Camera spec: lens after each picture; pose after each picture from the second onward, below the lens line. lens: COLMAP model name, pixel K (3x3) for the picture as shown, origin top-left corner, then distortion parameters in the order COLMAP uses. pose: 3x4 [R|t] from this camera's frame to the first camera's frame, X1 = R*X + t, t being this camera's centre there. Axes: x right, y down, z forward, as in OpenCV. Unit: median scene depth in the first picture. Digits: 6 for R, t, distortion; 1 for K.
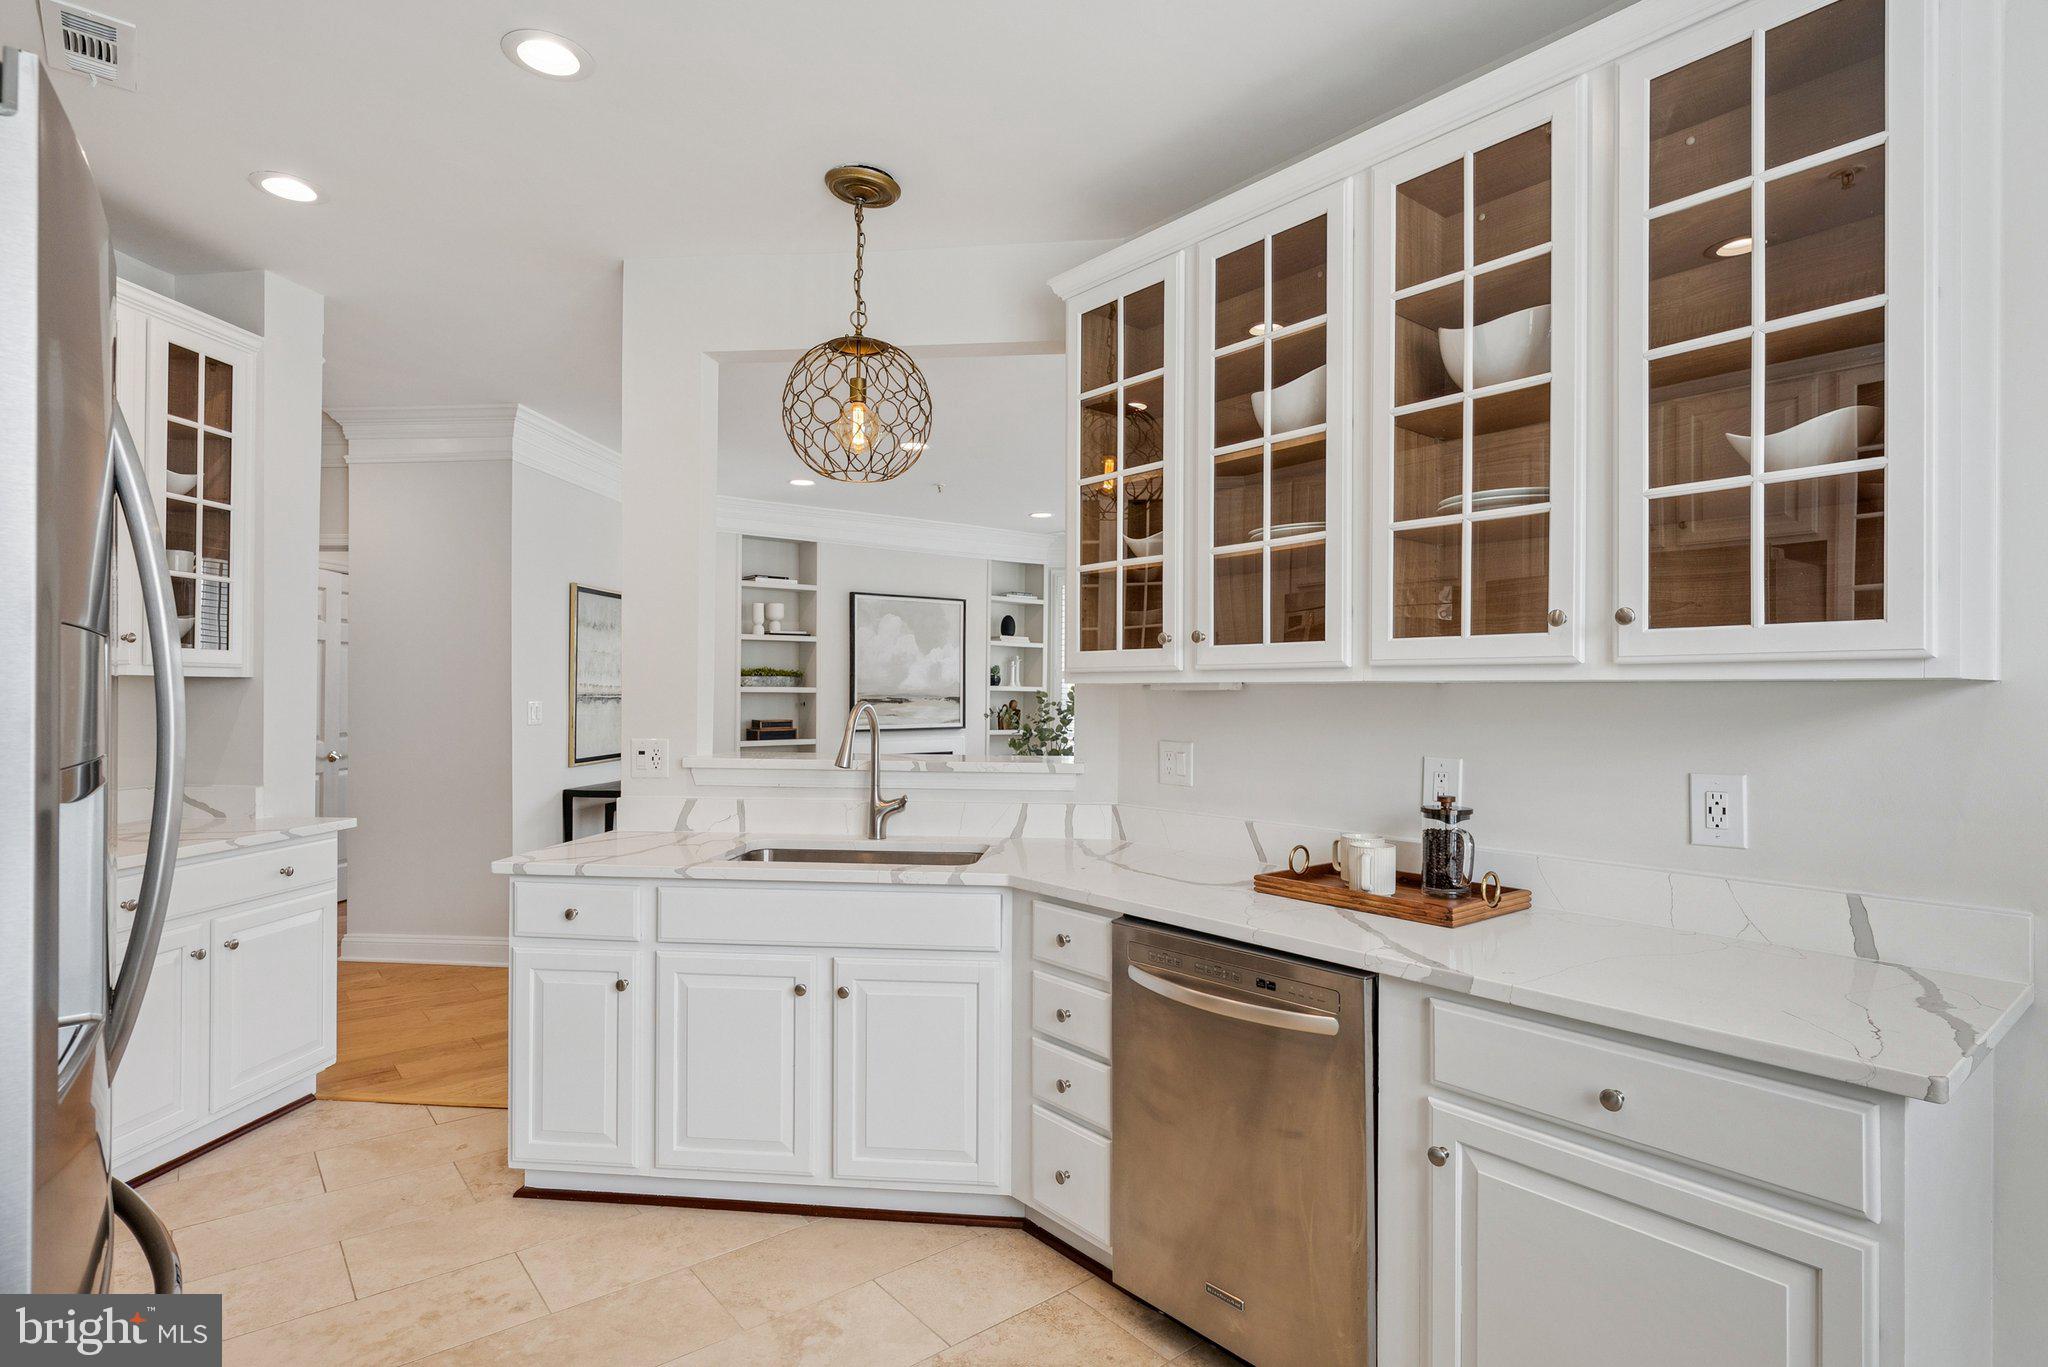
lens RADIAL K [[1021.3, 0, 1004.2], [0, 1021.3, 691.9], [0, 0, 1]] dist [-0.003664, -0.000909]
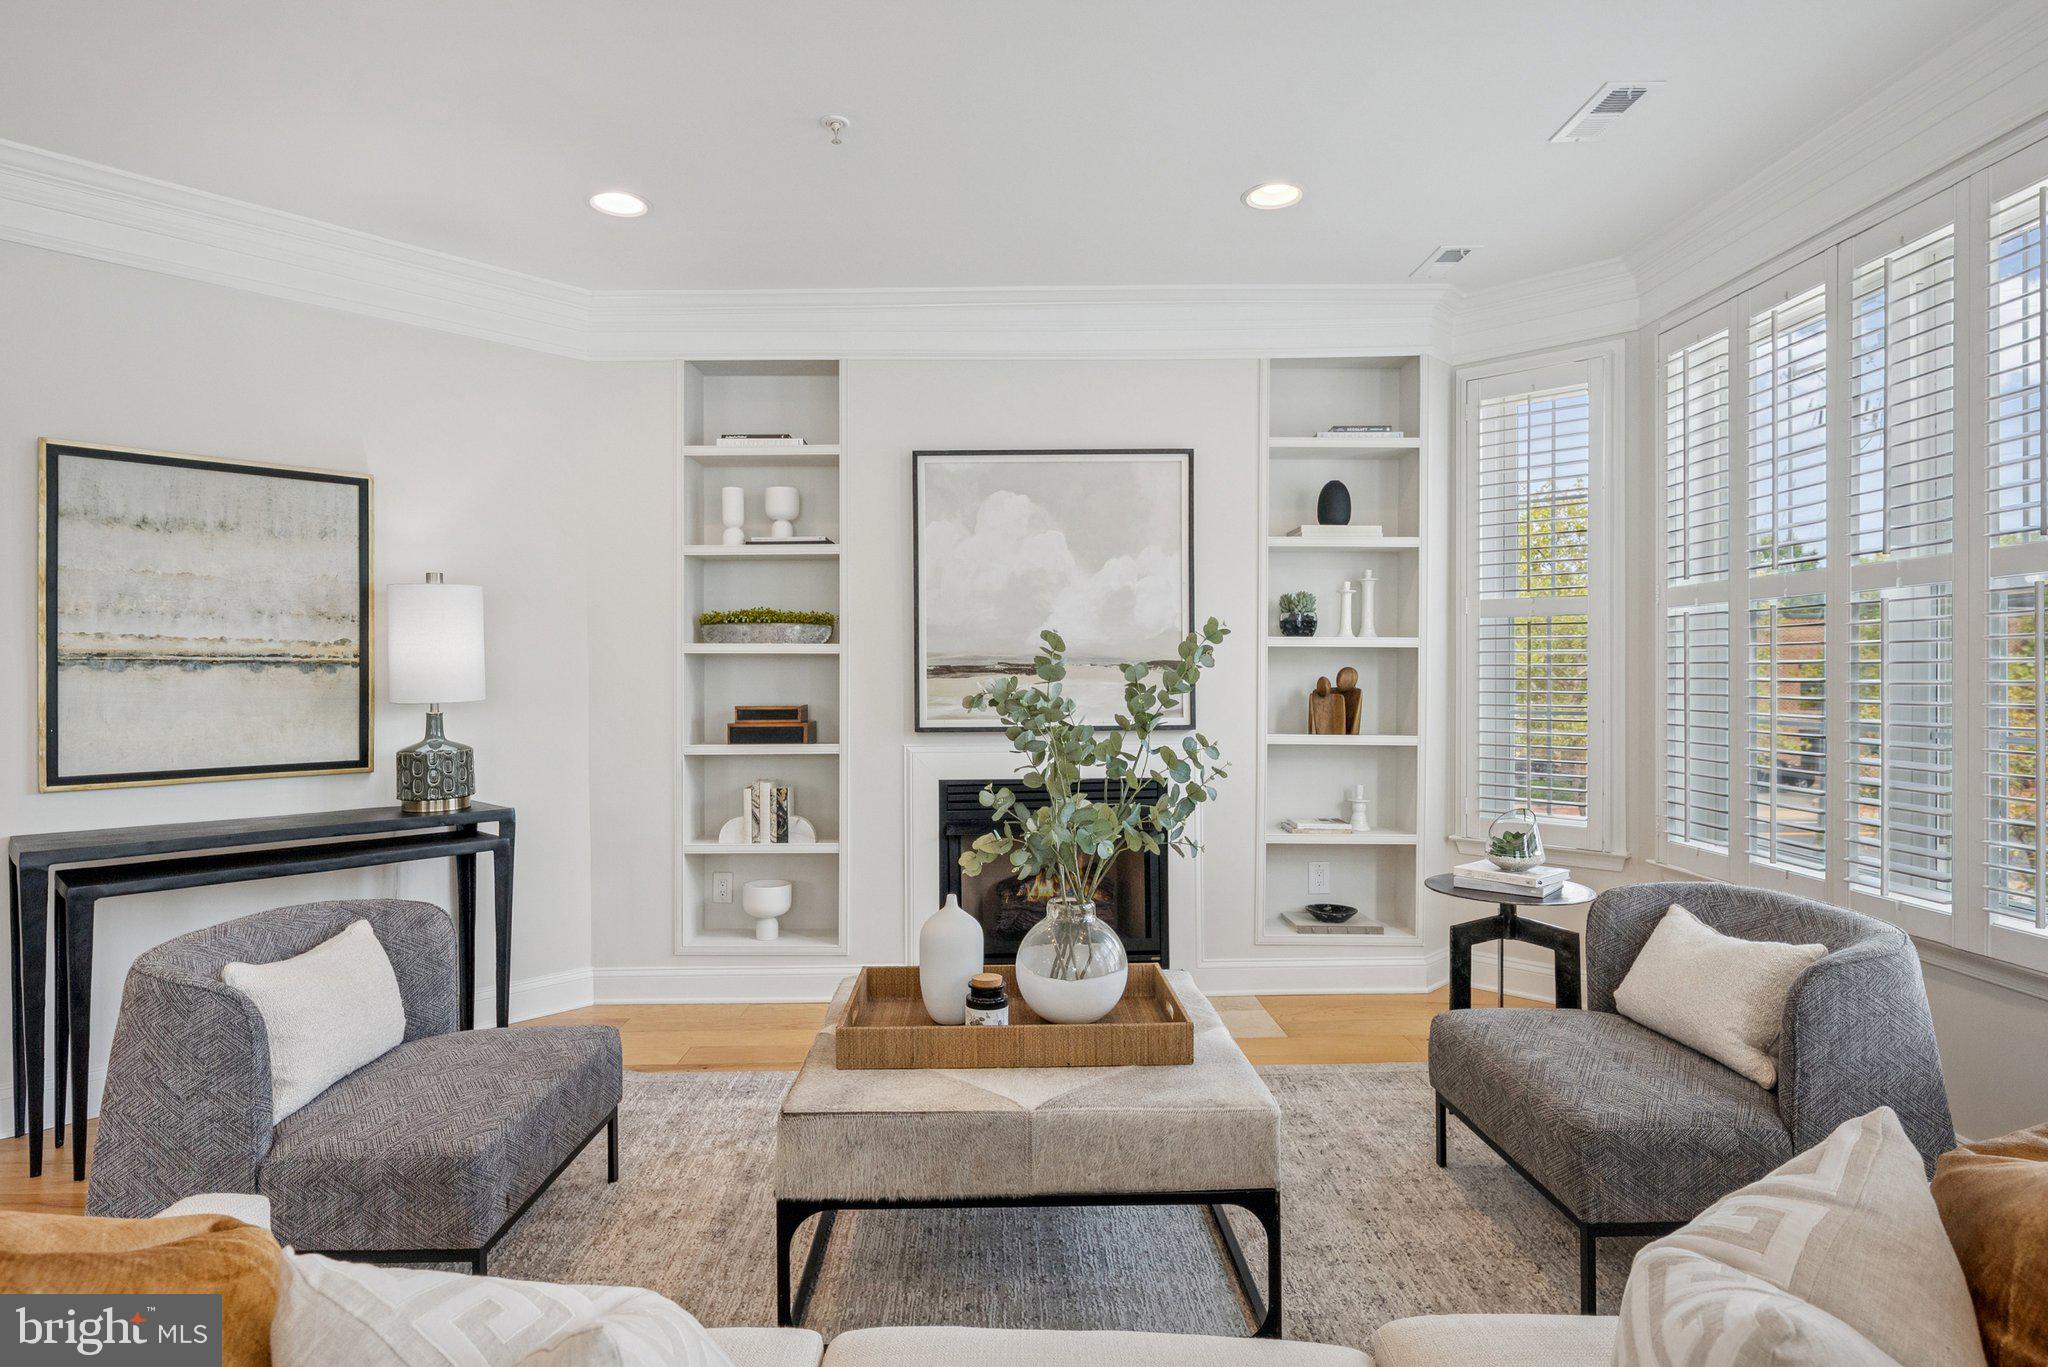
lens RADIAL K [[1103.7, 0, 1007.3], [0, 1103.7, 672.1], [0, 0, 1]] dist [0.006109, 0.000286]
pose [[0.788480, -0.004271, -0.615045, 0.231301], [0.005646, 0.999984, 0.000294, 0.011009], [0.615034, -0.003704, 0.788492, 0.640673]]
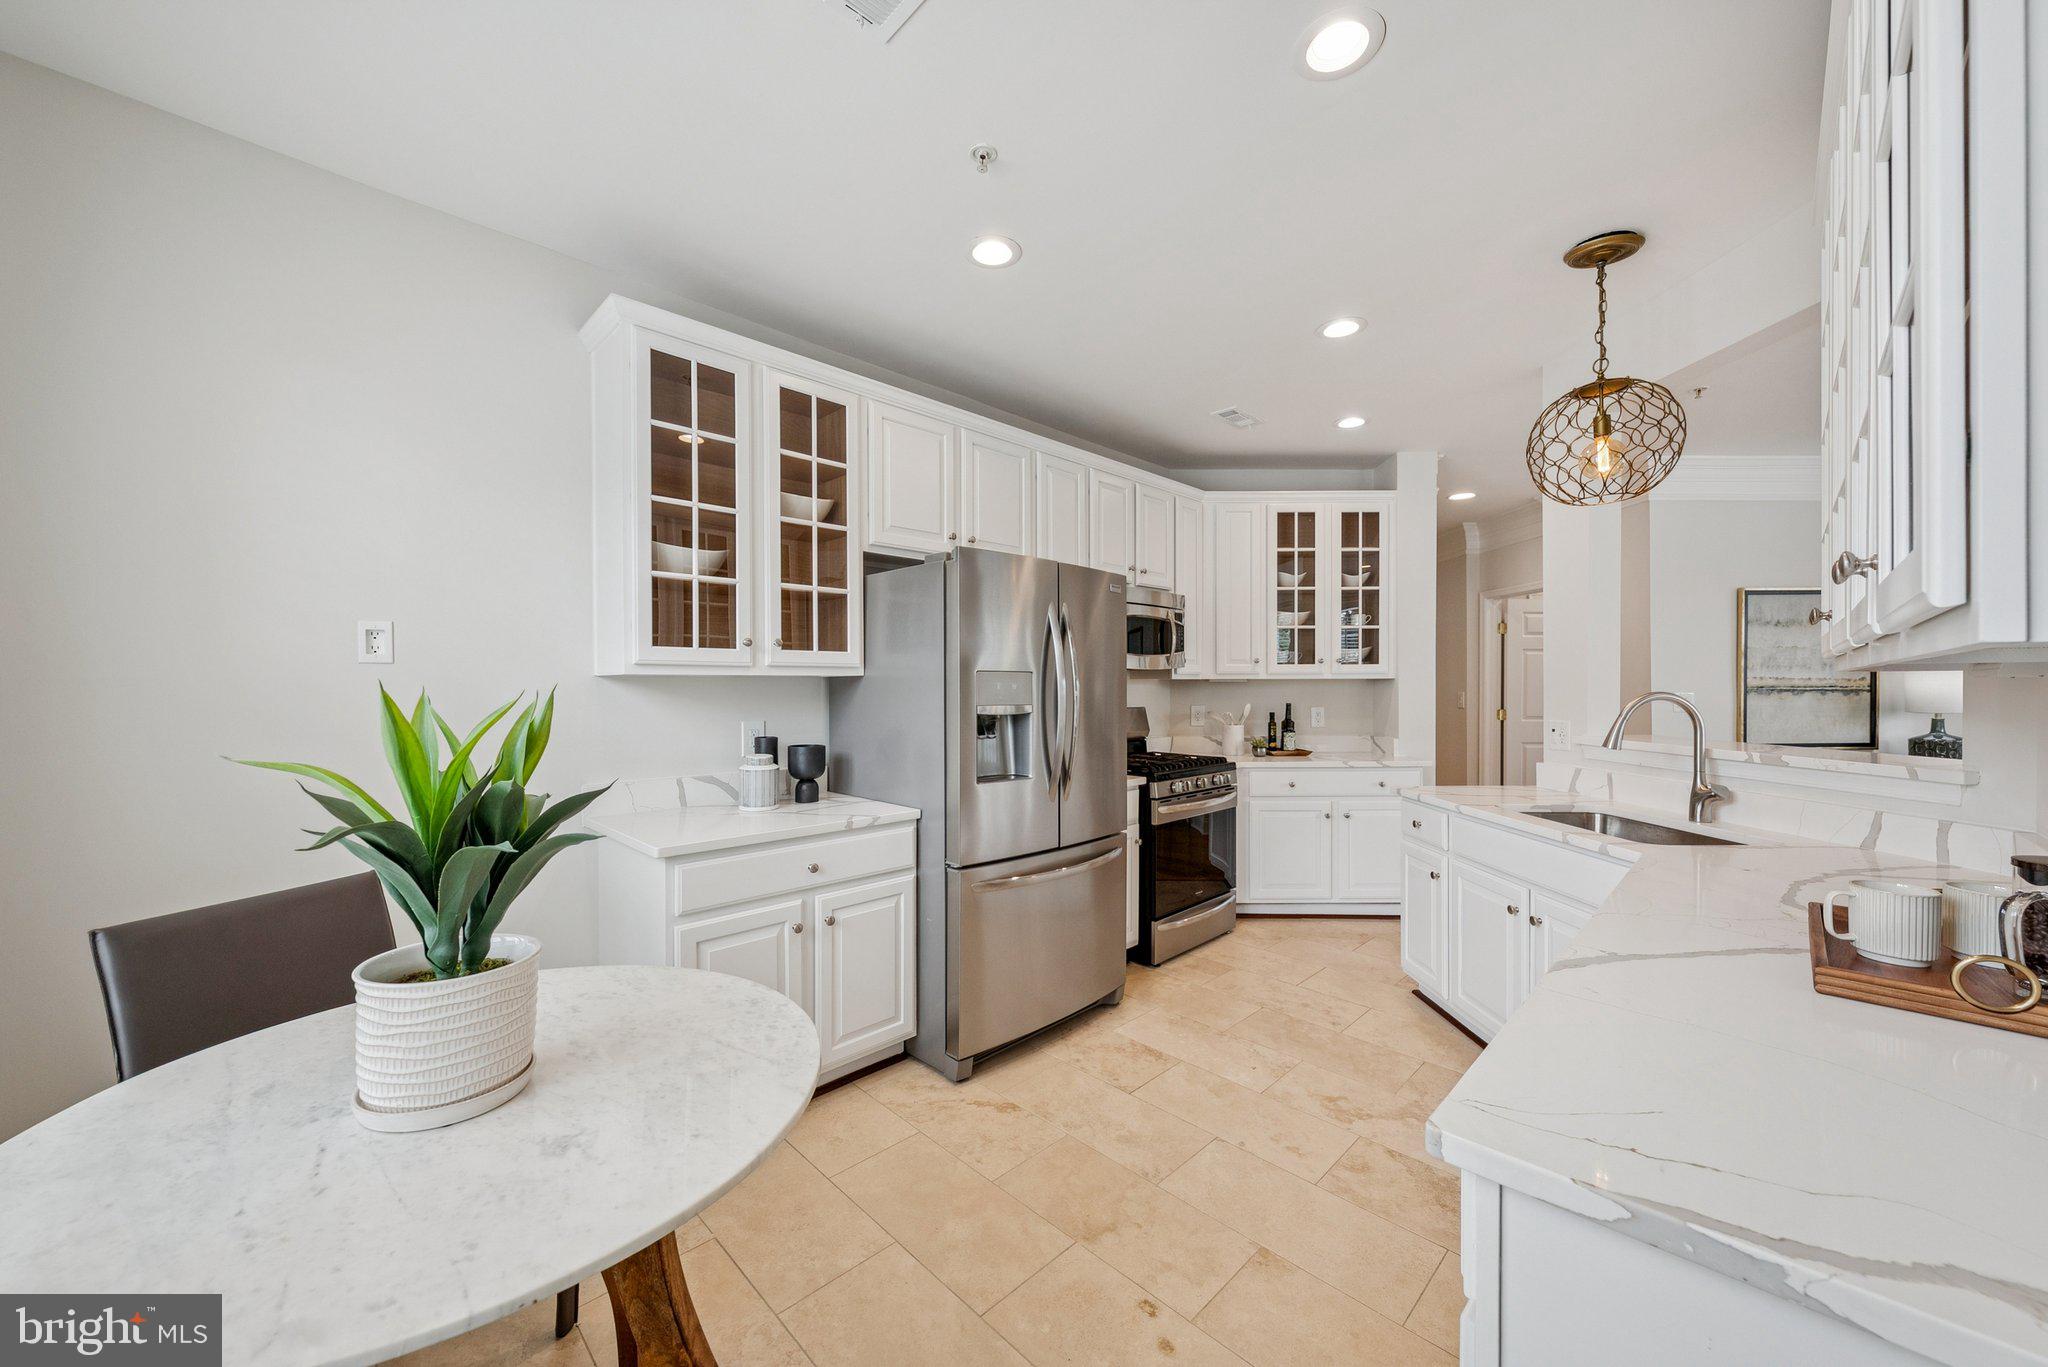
lens RADIAL K [[737.5, 0, 1019.6], [0, 737.5, 690.1], [0, 0, 1]] dist [-0.001621, 0.000054]
pose [[0.099888, -0.001496, -0.994998, 0.231704], [0.006319, 0.999980, -0.000869, 0.001498], [0.994979, -0.006201, 0.099895, 0.091673]]
